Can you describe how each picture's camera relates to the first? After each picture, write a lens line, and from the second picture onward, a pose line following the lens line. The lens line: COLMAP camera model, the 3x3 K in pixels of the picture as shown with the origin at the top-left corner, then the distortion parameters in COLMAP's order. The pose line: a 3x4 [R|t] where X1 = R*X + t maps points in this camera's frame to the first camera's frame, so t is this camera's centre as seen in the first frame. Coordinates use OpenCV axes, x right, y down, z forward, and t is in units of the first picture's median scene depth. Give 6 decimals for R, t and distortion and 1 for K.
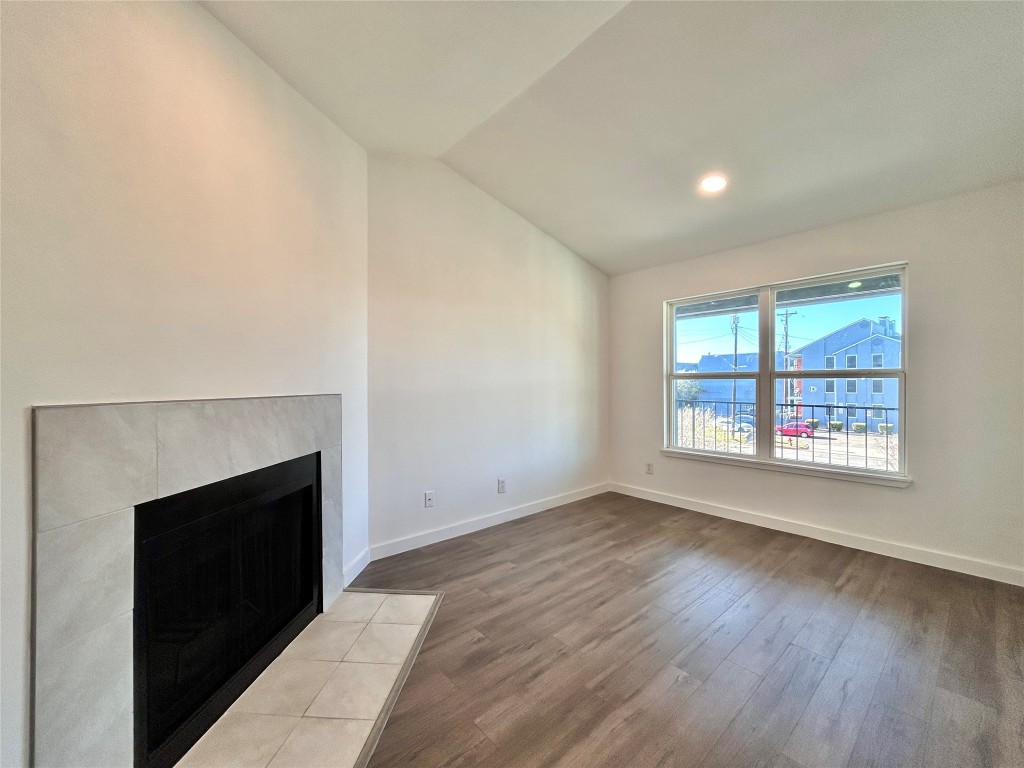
lens RADIAL K [[413.3, 0, 511.4], [0, 413.3, 382.2], [0, 0, 1]] dist [-0.001763, -0.000587]
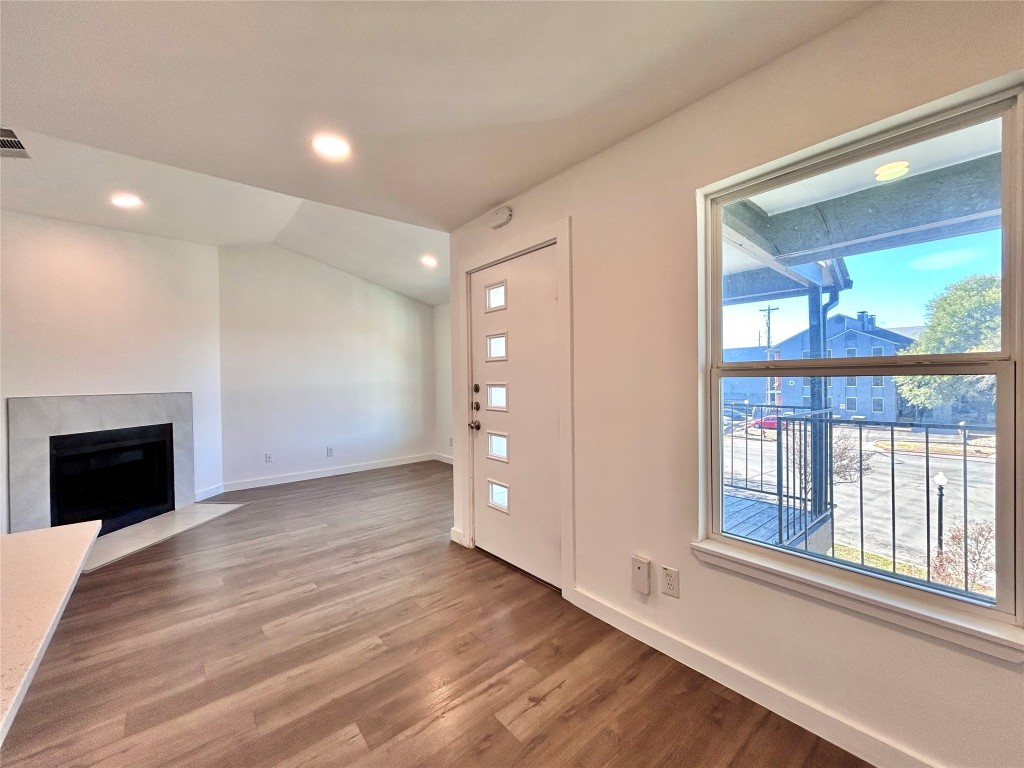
lens RADIAL K [[413.3, 0, 514.2], [0, 413.3, 381.3], [0, 0, 1]] dist [-0.001763, -0.000587]
pose [[0.999970, -0.006841, -0.003660, 0.614973], [0.006874, 0.999935, 0.009113, -0.015420], [0.003597, -0.009137, 0.999952, -0.479787]]
